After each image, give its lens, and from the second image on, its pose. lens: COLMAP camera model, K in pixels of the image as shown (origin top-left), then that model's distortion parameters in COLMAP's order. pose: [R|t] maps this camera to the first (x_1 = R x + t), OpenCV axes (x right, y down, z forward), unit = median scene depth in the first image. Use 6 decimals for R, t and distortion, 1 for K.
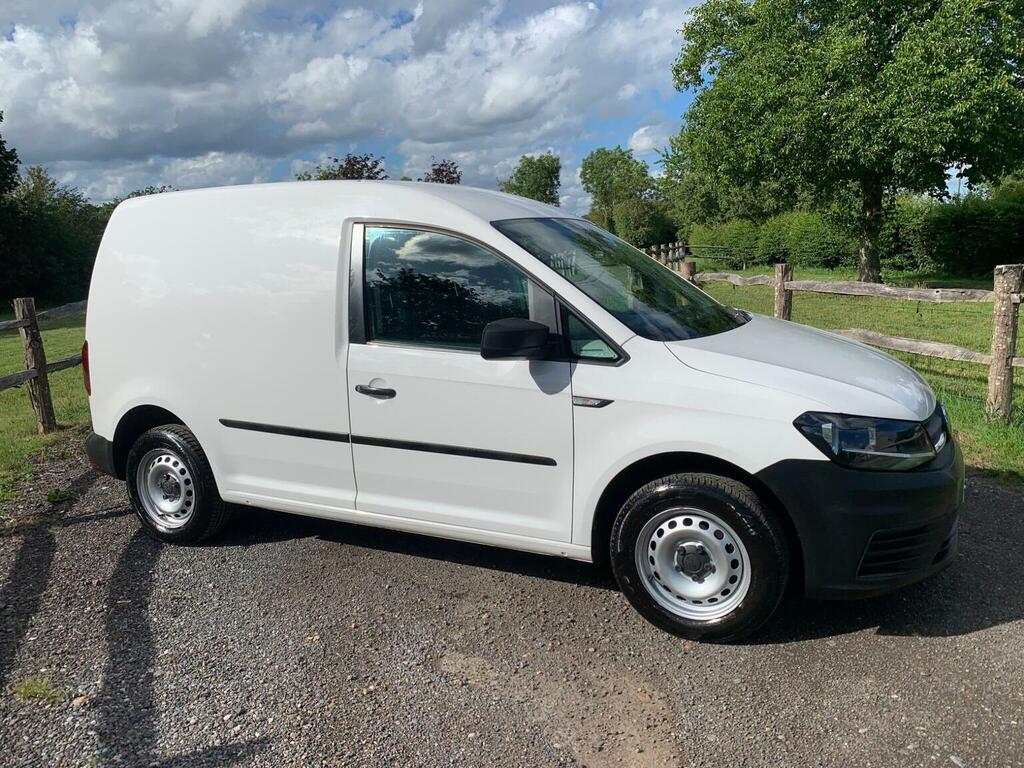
lens RADIAL K [[790.9, 0, 513.5], [0, 790.9, 380.8], [0, 0, 1]] dist [0.013357, -0.019628]
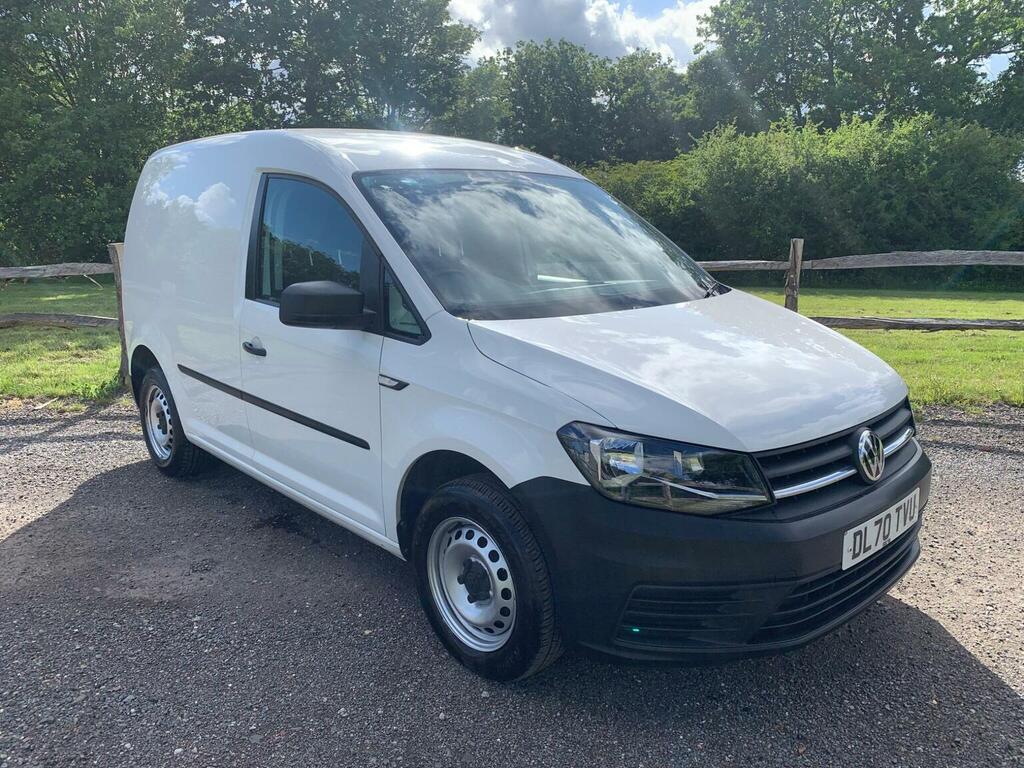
lens RADIAL K [[790.9, 0, 526.1], [0, 790.9, 391.0], [0, 0, 1]] dist [0.013357, -0.019628]
pose [[0.935506, 0.101688, -0.338362, 0.515099], [-0.079761, 0.993748, 0.078127, -0.042861], [0.344191, -0.046101, 0.937767, 0.219859]]
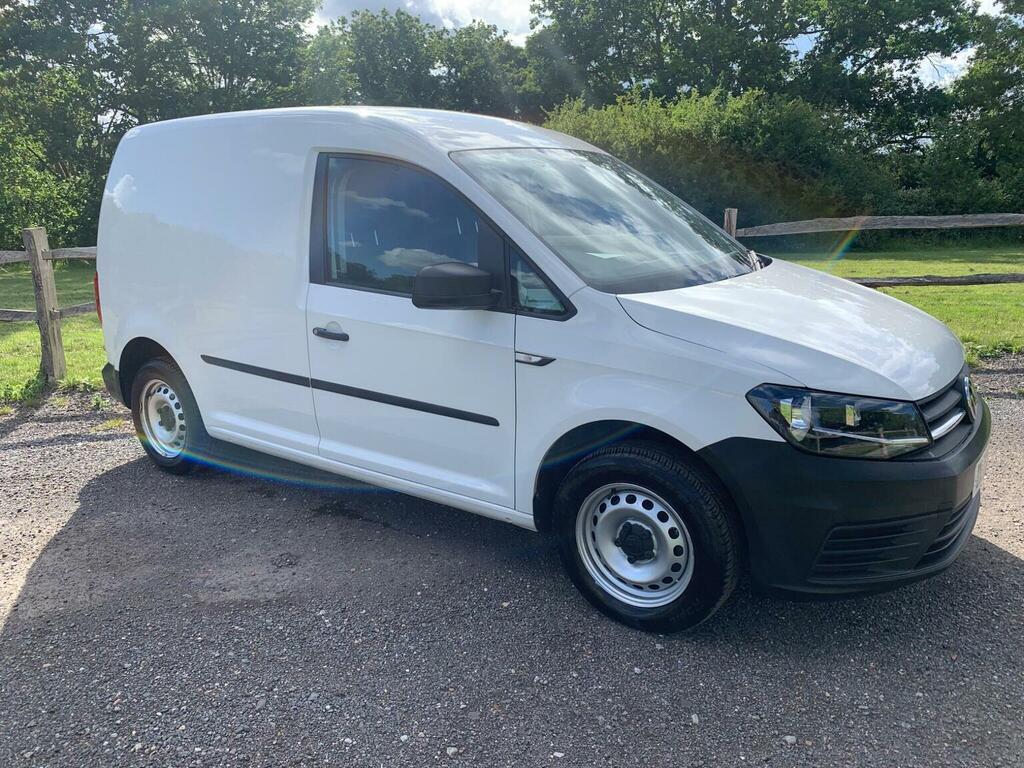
lens RADIAL K [[790.9, 0, 513.9], [0, 790.9, 375.7], [0, 0, 1]] dist [0.013357, -0.019628]
pose [[0.986989, 0.048772, -0.153212, 0.207034], [-0.036498, 0.995970, 0.081927, -0.026106], [0.156590, -0.075269, 0.984791, 0.106811]]
